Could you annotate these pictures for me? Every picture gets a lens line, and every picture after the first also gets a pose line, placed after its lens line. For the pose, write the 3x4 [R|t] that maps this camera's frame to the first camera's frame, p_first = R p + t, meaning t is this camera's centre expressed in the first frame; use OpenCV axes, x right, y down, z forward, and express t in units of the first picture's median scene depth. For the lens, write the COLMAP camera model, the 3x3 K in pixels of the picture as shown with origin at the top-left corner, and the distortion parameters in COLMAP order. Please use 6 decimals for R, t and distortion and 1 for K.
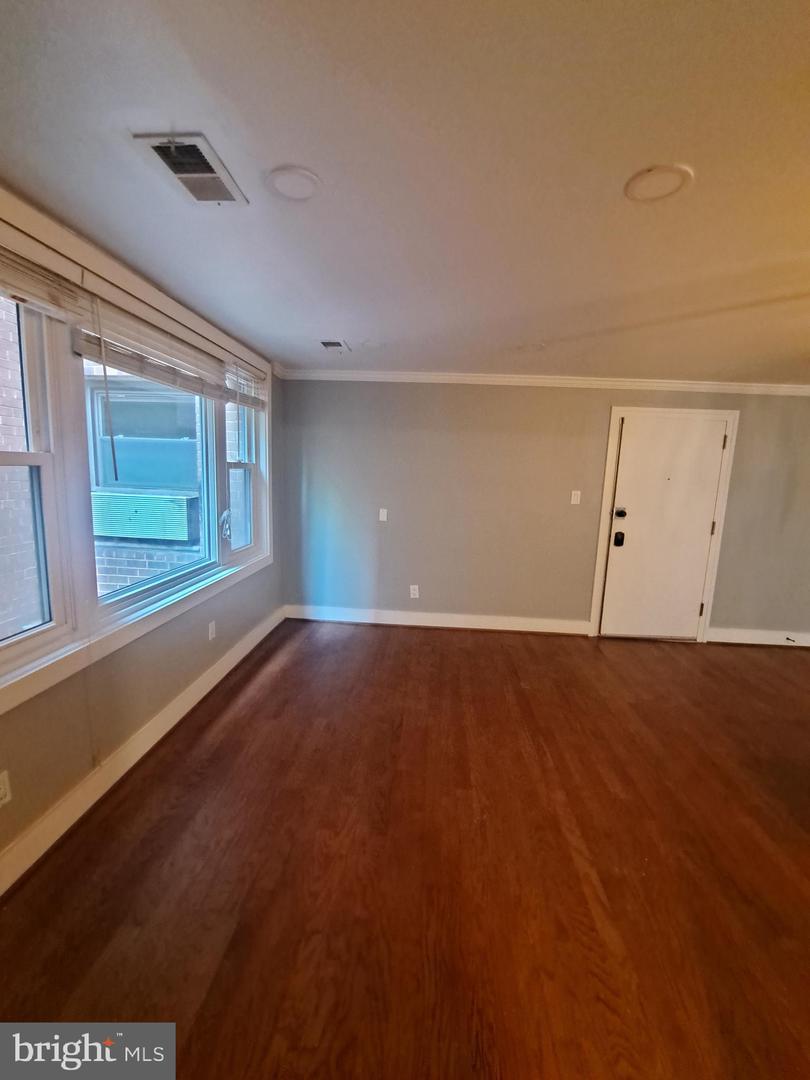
lens RADIAL K [[429.1, 0, 408.0], [0, 429.1, 534.9], [0, 0, 1]] dist [-0.014781, -0.000097]
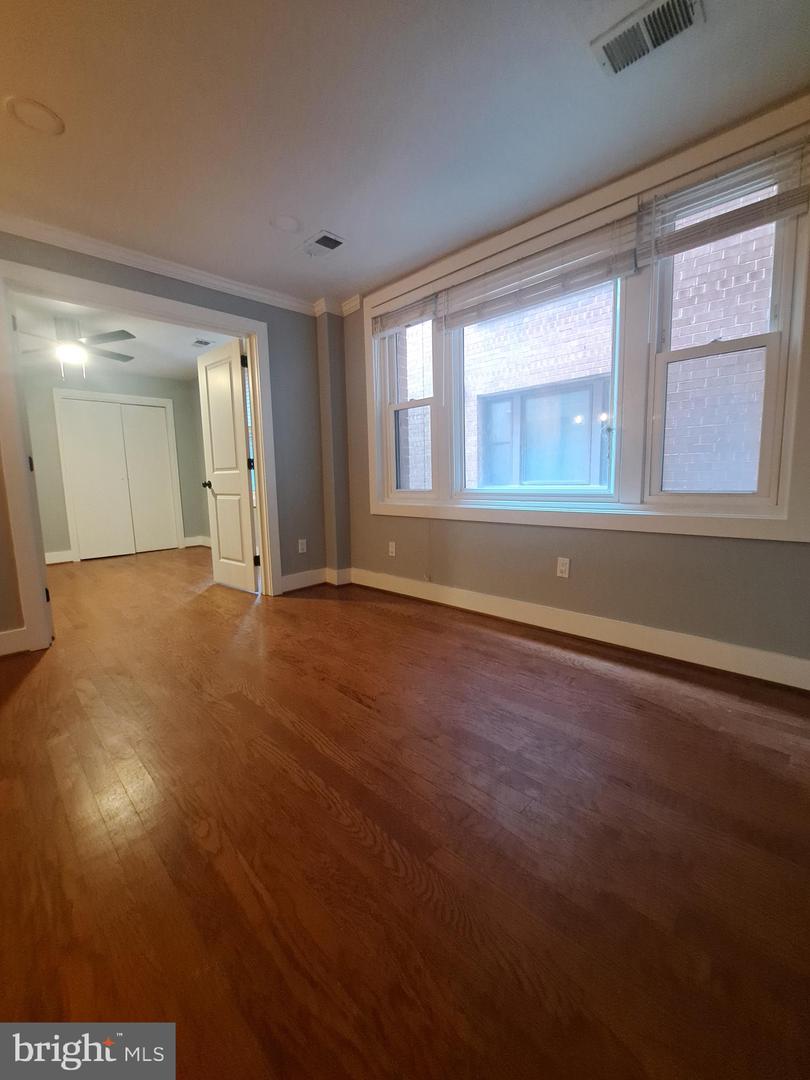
lens RADIAL K [[429.1, 0, 408.0], [0, 429.1, 534.9], [0, 0, 1]] dist [-0.014781, -0.000097]
pose [[-0.659127, 0.068242, -0.748929, 0.295945], [-0.113547, 0.975427, 0.188812, 0.023032], [0.743411, 0.209489, -0.635181, 0.975326]]
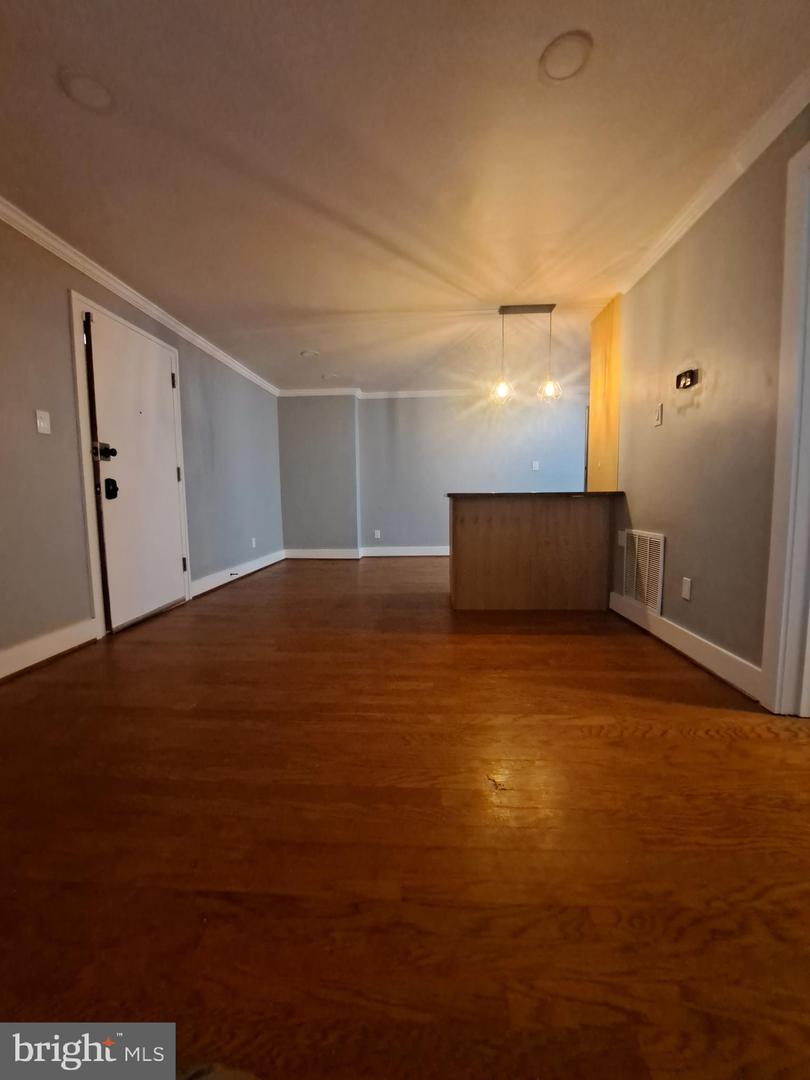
lens RADIAL K [[429.1, 0, 408.0], [0, 429.1, 534.9], [0, 0, 1]] dist [-0.014781, -0.000097]
pose [[-0.007550, -0.127470, 0.991814, -0.234974], [0.155351, 0.979650, 0.127089, 0.075104], [-0.987830, 0.155039, 0.012406, 0.531320]]
